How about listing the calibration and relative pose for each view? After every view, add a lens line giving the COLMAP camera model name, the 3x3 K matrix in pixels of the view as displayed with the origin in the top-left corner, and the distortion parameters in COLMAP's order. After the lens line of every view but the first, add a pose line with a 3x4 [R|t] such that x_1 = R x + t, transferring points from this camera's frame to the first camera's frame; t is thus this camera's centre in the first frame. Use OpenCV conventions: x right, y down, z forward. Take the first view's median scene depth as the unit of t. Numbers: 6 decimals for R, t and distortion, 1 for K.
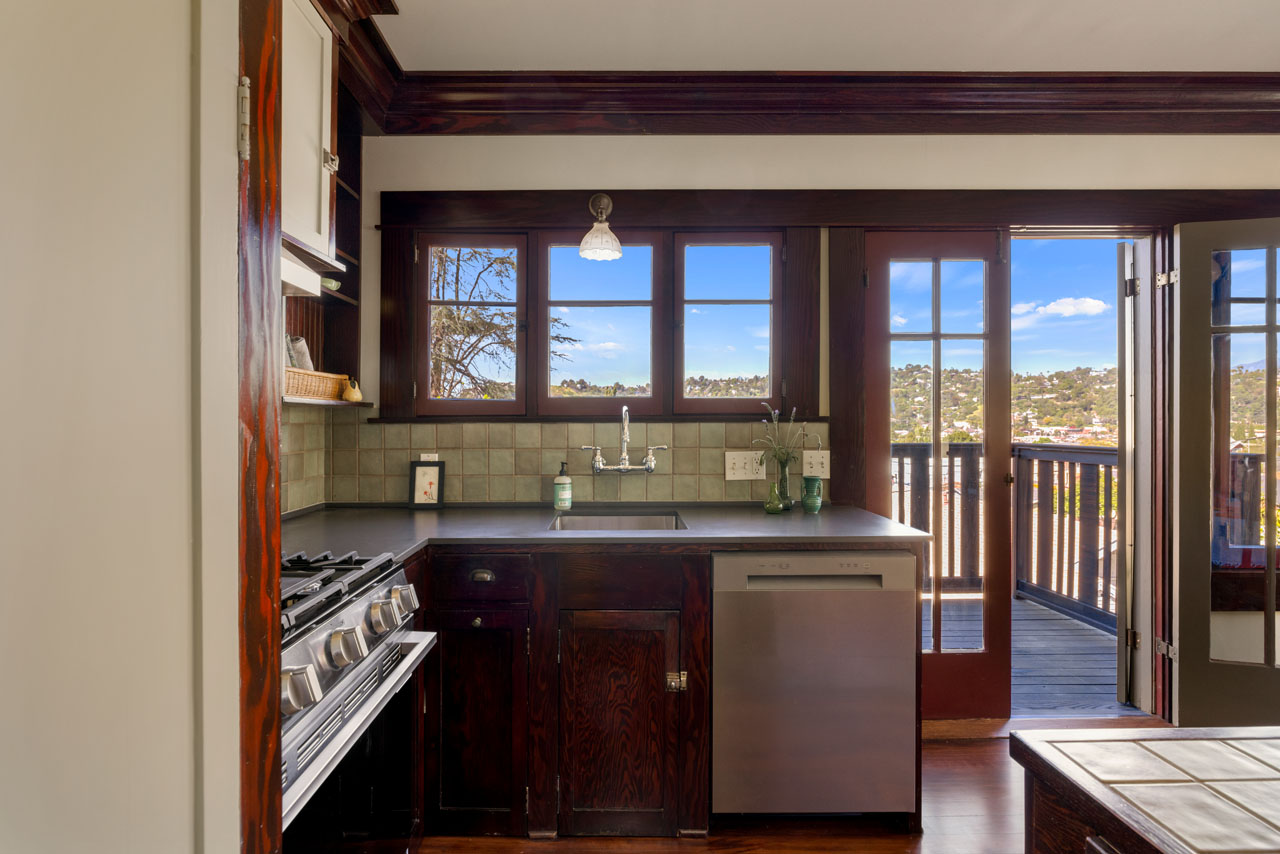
lens RADIAL K [[607.2, 0, 619.2], [0, 607.2, 419.1], [0, 0, 1]] dist [-0.012992, -0.000592]
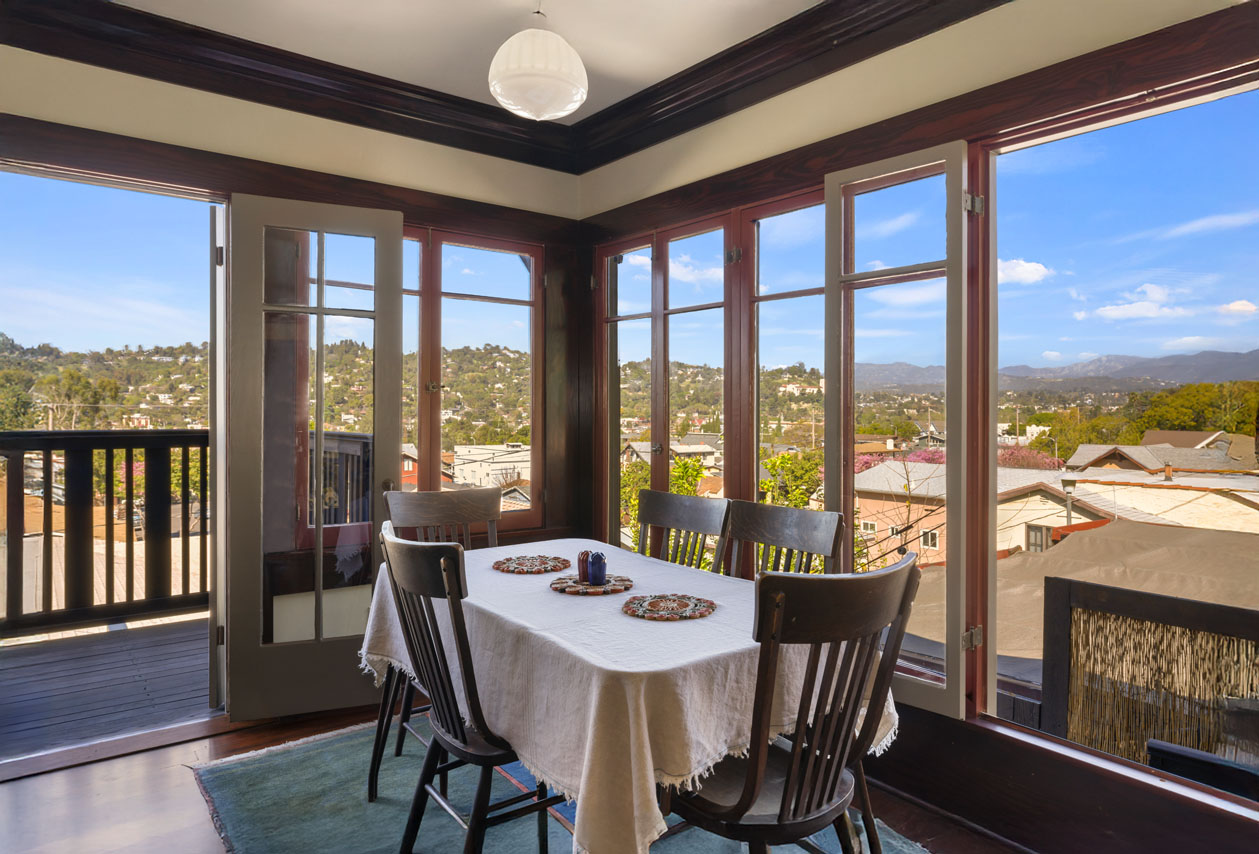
lens RADIAL K [[764.2, 0, 676.3], [0, 764.2, 427.3], [0, 0, 1]] dist [-0.002753, 0.002518]
pose [[0.776216, -0.004056, 0.630455, 0.711721], [-0.012198, 0.999696, 0.021449, 0.011654], [-0.630350, -0.024340, 0.775930, -0.377881]]
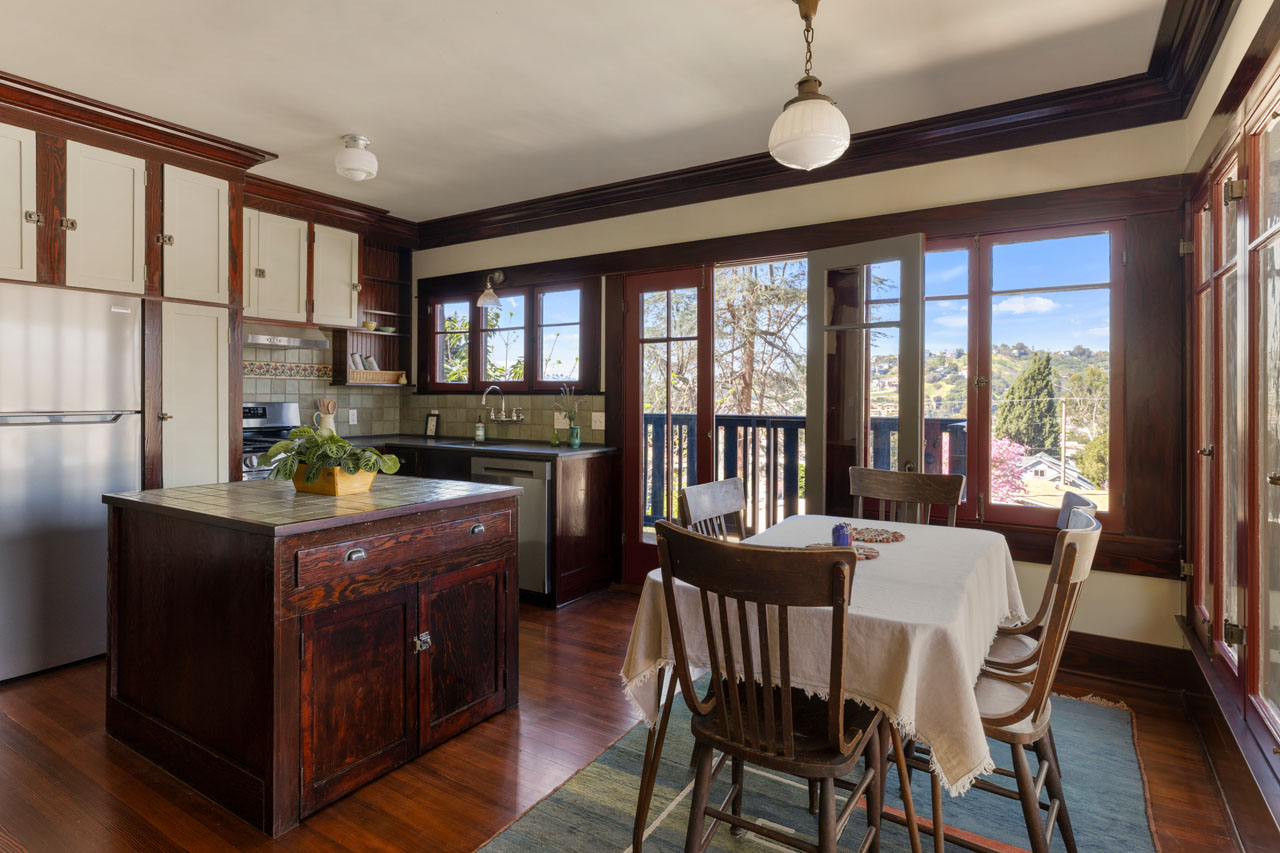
lens RADIAL K [[717.1, 0, 608.6], [0, 717.1, 389.3], [0, 0, 1]] dist [-0.003774, 0.001082]
pose [[0.819267, 0.000469, -0.573412, 1.475066], [-0.005583, 0.999959, -0.007159, 0.002285], [0.573385, 0.009067, 0.819236, -0.578709]]
